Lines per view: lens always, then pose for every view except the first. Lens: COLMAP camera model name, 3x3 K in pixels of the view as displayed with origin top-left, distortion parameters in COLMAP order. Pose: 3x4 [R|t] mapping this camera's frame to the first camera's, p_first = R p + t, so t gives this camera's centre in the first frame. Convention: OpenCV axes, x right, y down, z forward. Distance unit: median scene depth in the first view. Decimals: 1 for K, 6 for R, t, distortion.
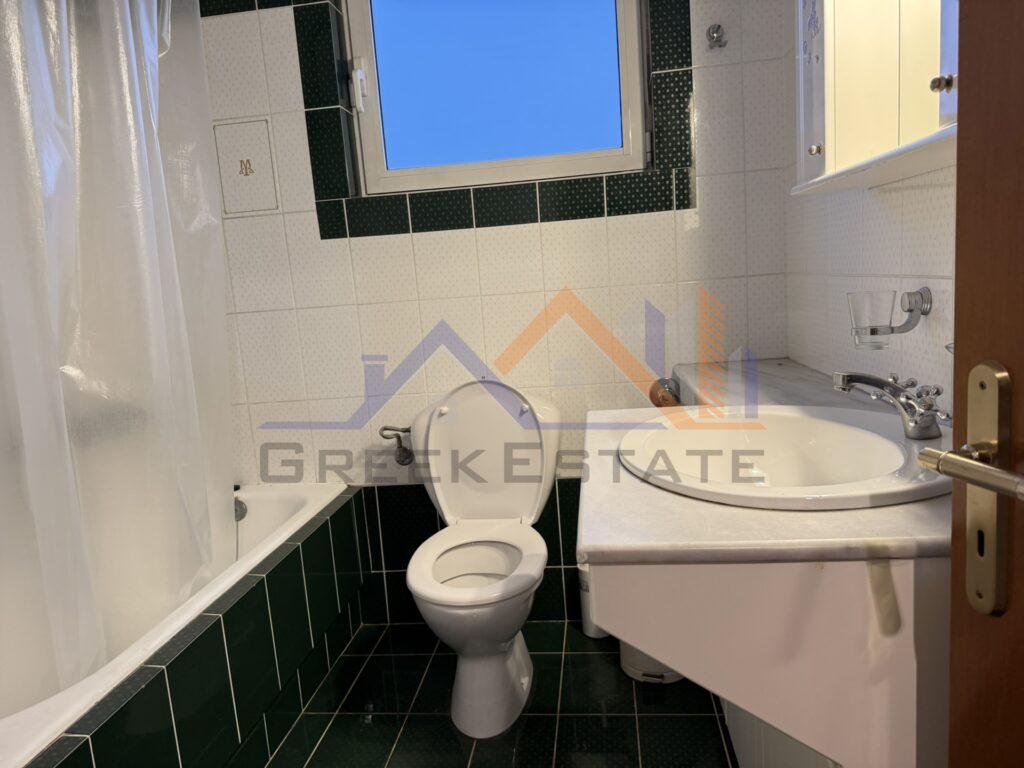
lens RADIAL K [[712.8, 0, 502.2], [0, 712.8, 384.7], [0, 0, 1]] dist [0.035970, -0.025326]
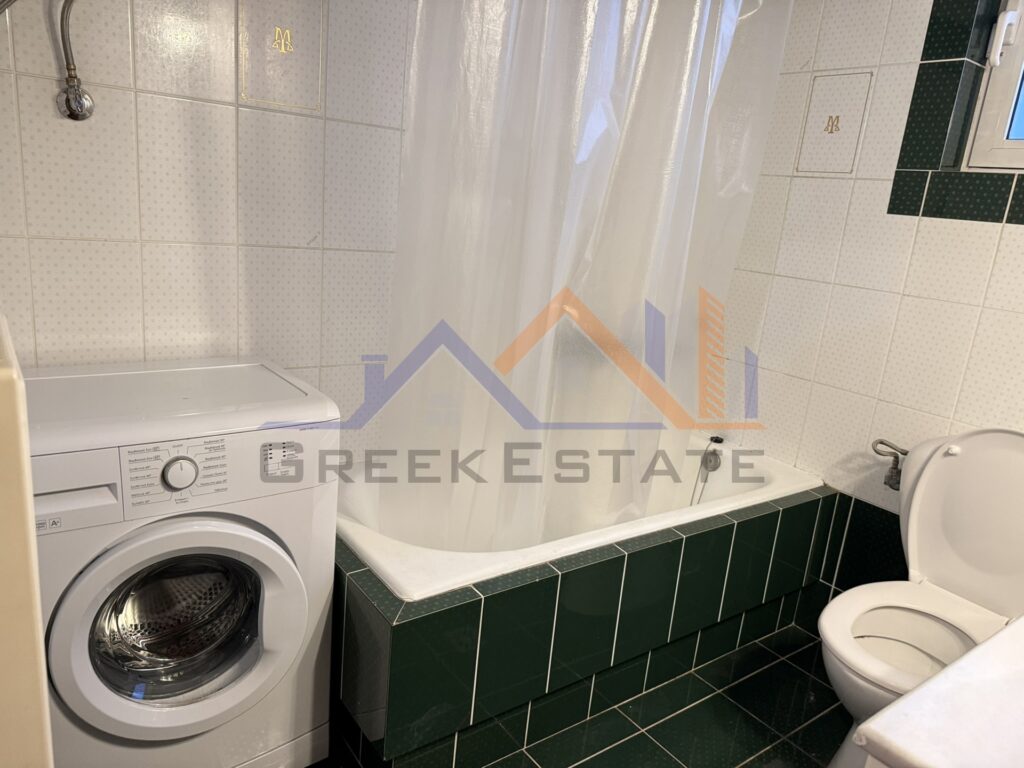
lens RADIAL K [[712.8, 0, 517.2], [0, 712.8, 387.4], [0, 0, 1]] dist [0.035970, -0.025326]
pose [[0.687001, 0.322271, -0.651284, 0.081757], [-0.259394, 0.945988, 0.194478, -0.058457], [0.678781, 0.035333, 0.733490, 0.054921]]
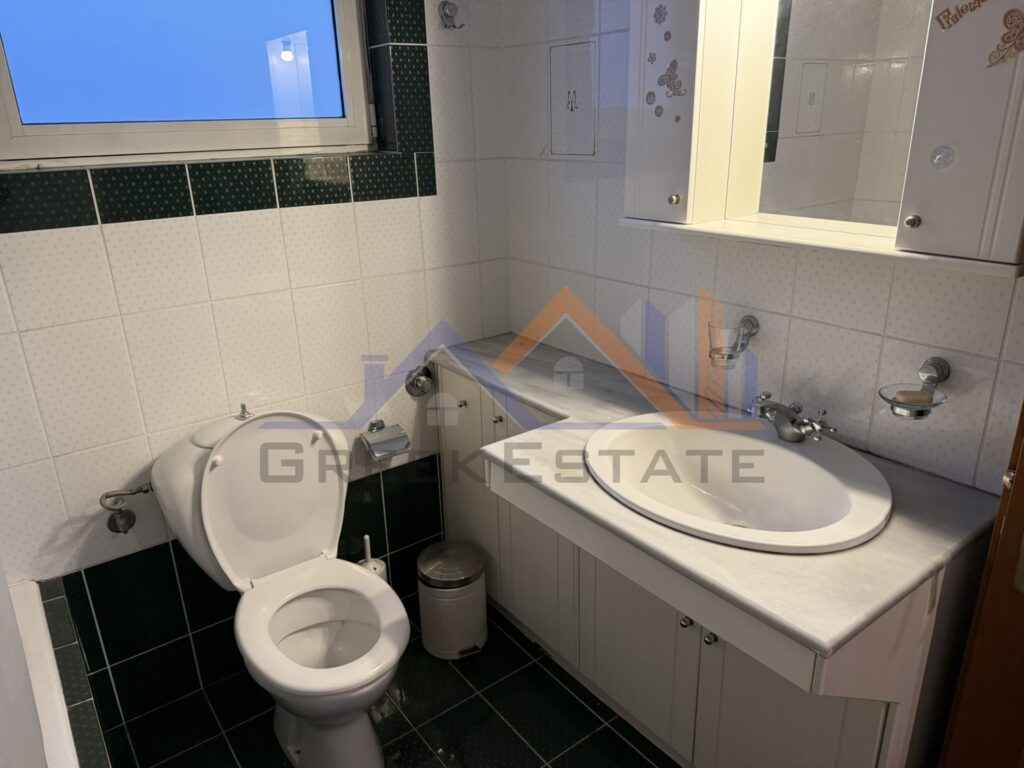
lens RADIAL K [[712.8, 0, 506.5], [0, 712.8, 385.5], [0, 0, 1]] dist [0.035970, -0.025326]
pose [[0.715111, -0.185310, 0.674001, -0.362848], [0.072696, 0.978707, 0.191956, -0.168431], [-0.695221, -0.088273, 0.713356, 0.206178]]
